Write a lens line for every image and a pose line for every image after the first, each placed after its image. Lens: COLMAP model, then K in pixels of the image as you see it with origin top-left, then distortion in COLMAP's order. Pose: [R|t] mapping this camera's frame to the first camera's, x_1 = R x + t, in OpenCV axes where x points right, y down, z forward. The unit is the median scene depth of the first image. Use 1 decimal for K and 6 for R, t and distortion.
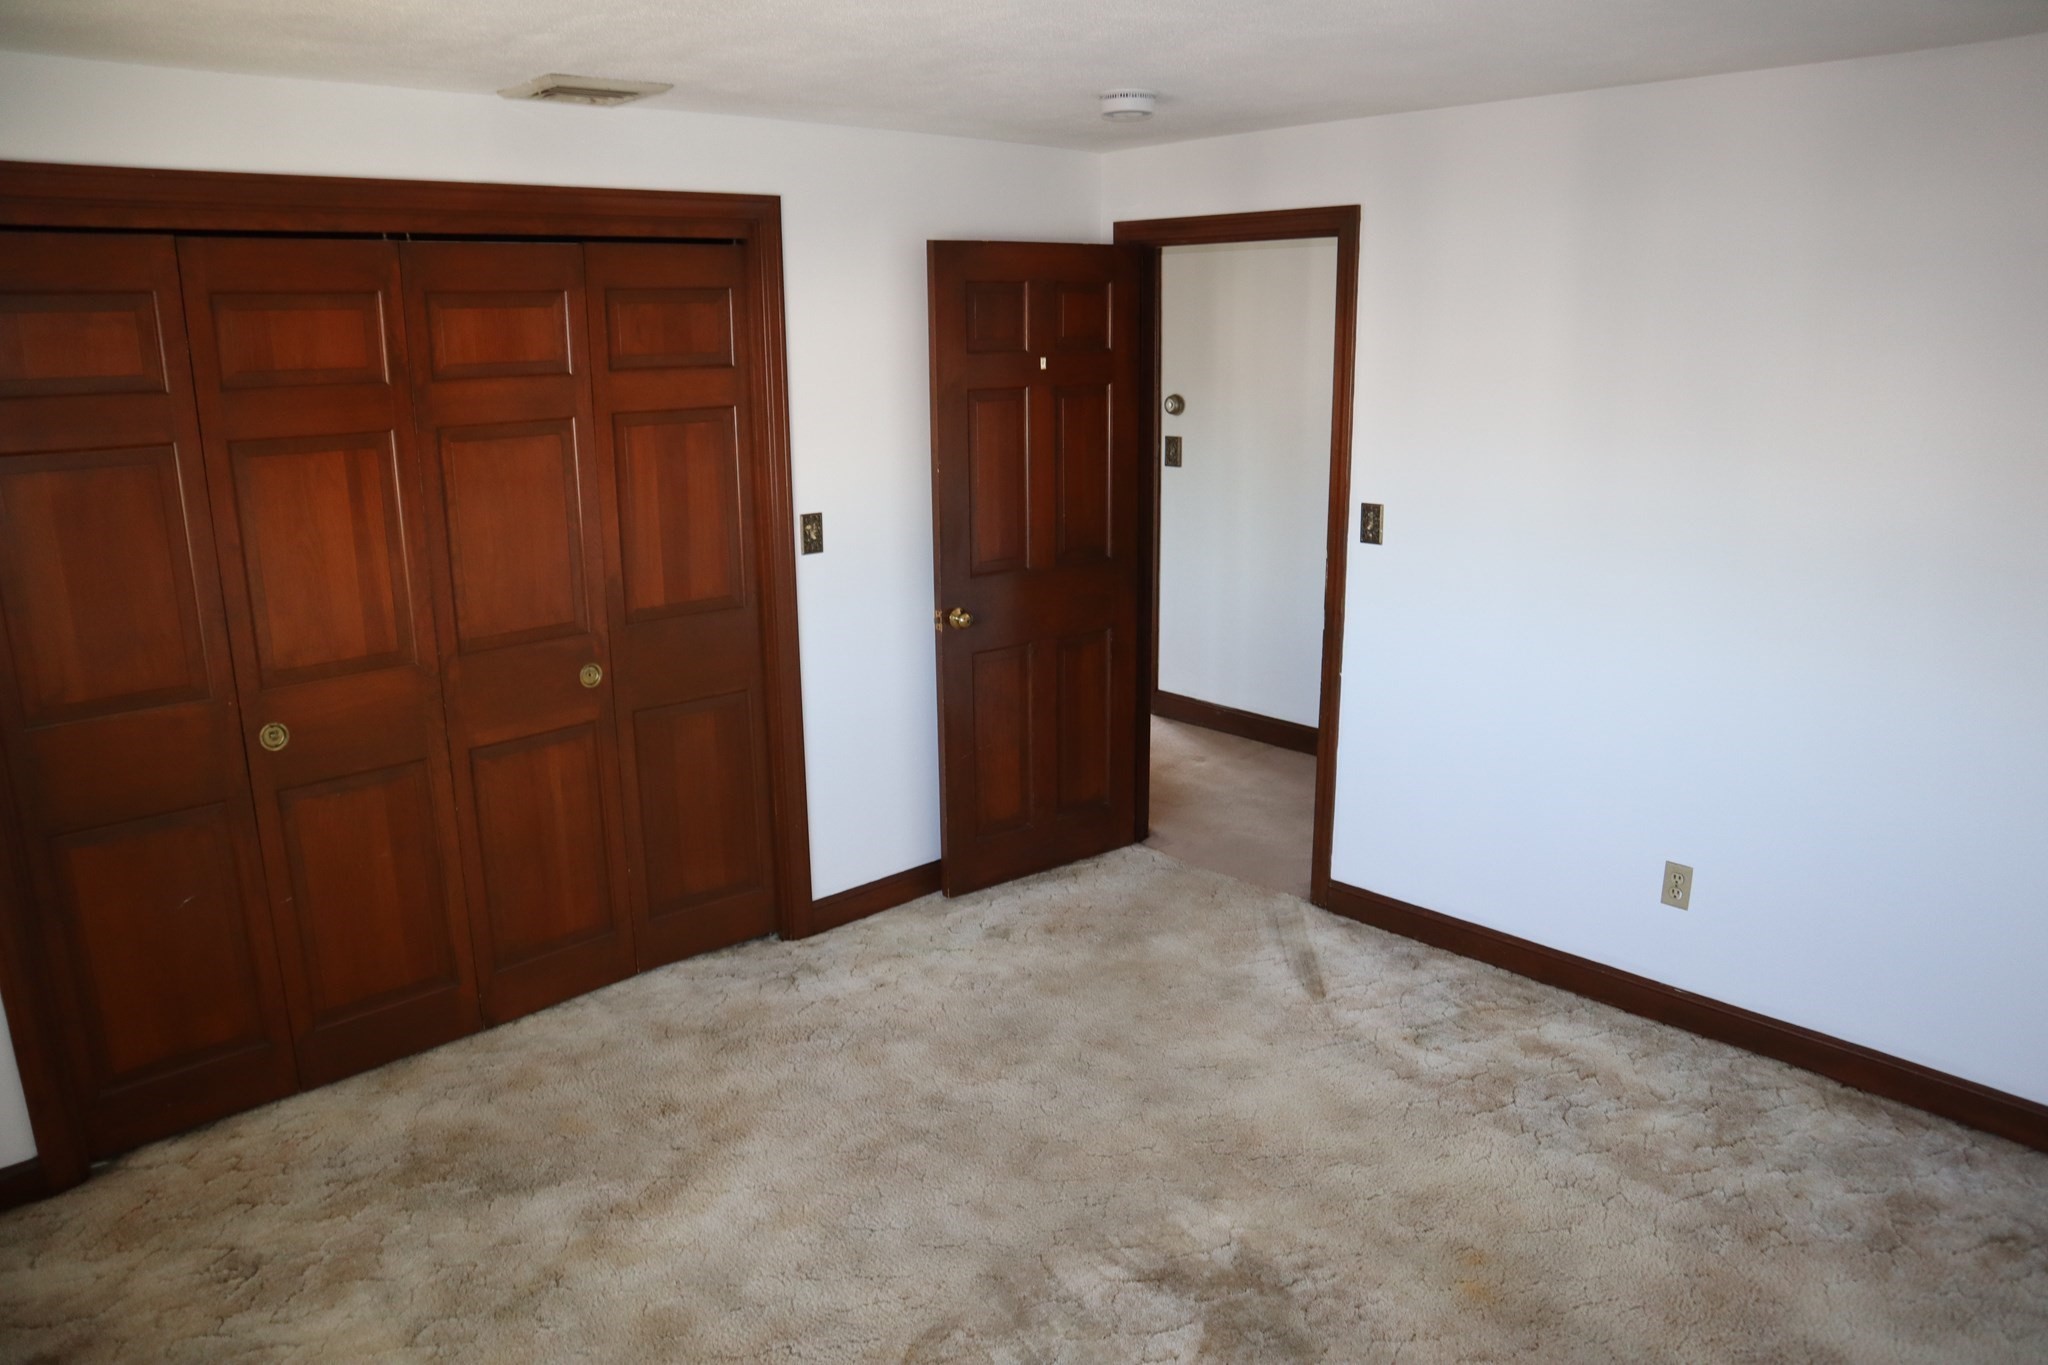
lens RADIAL K [[1436.3, 0, 1032.0], [0, 1436.3, 702.1], [0, 0, 1]] dist [-0.123510, 0.080642]
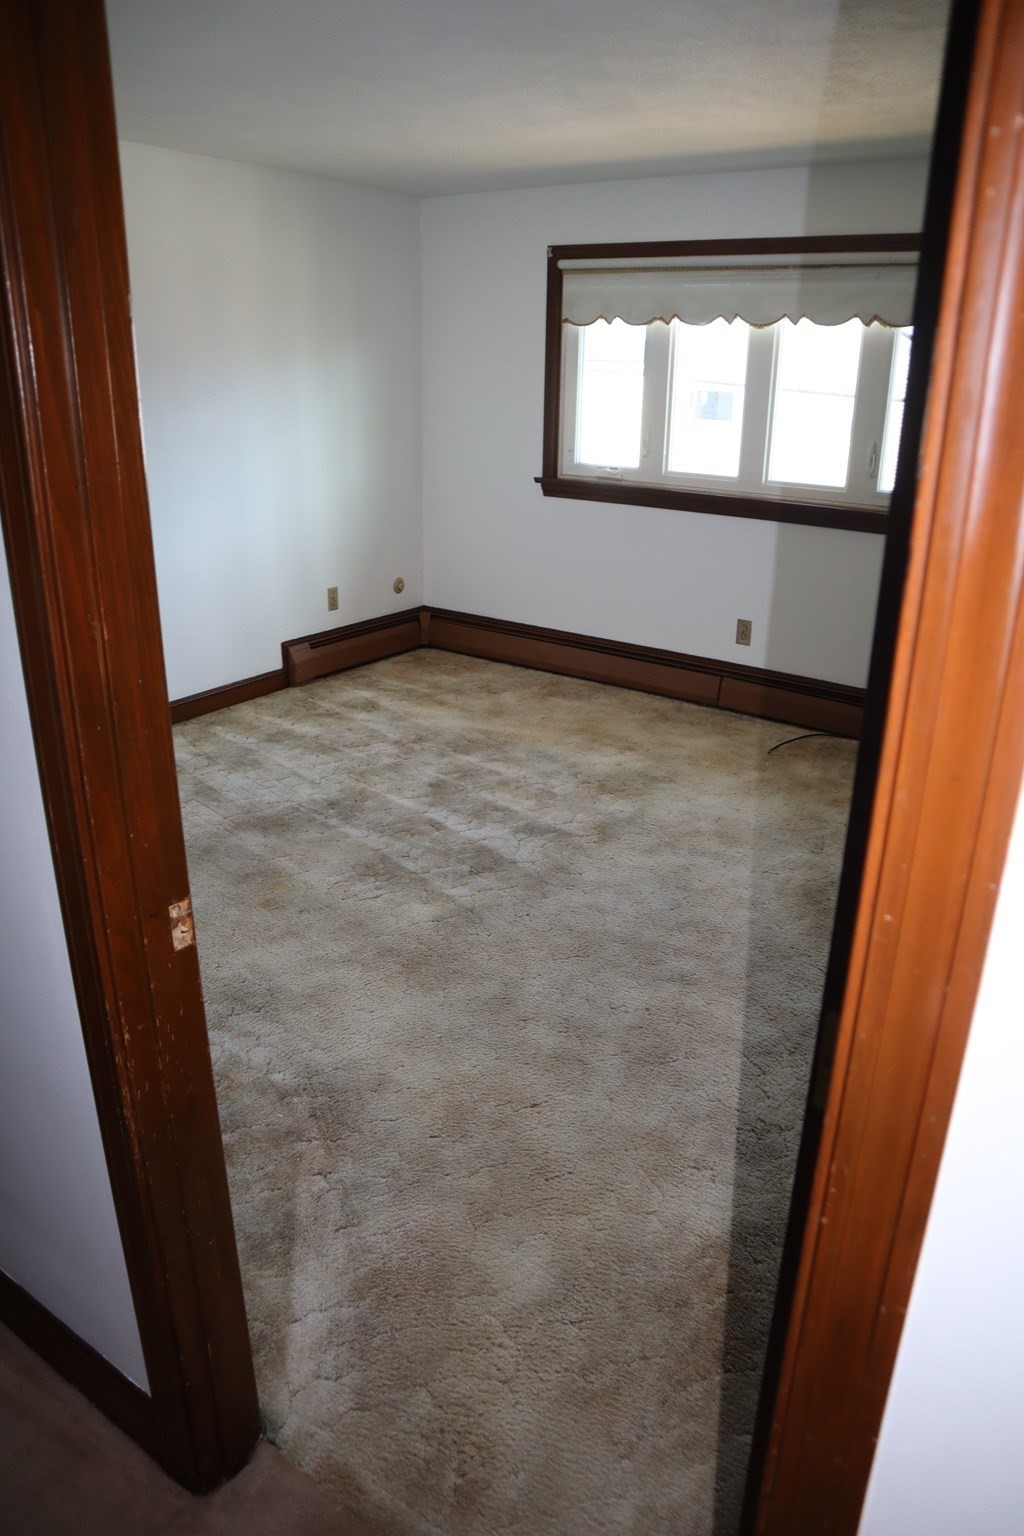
lens RADIAL K [[1077.2, 0, 512.0], [0, 1077.2, 768.0], [0, 0, 1]] dist [-0.123510, 0.080642]
pose [[-0.982826, 0.066922, -0.171971, 0.202688], [-0.045940, 0.813847, 0.579260, -0.338282], [0.178724, 0.577212, -0.796796, 1.551506]]
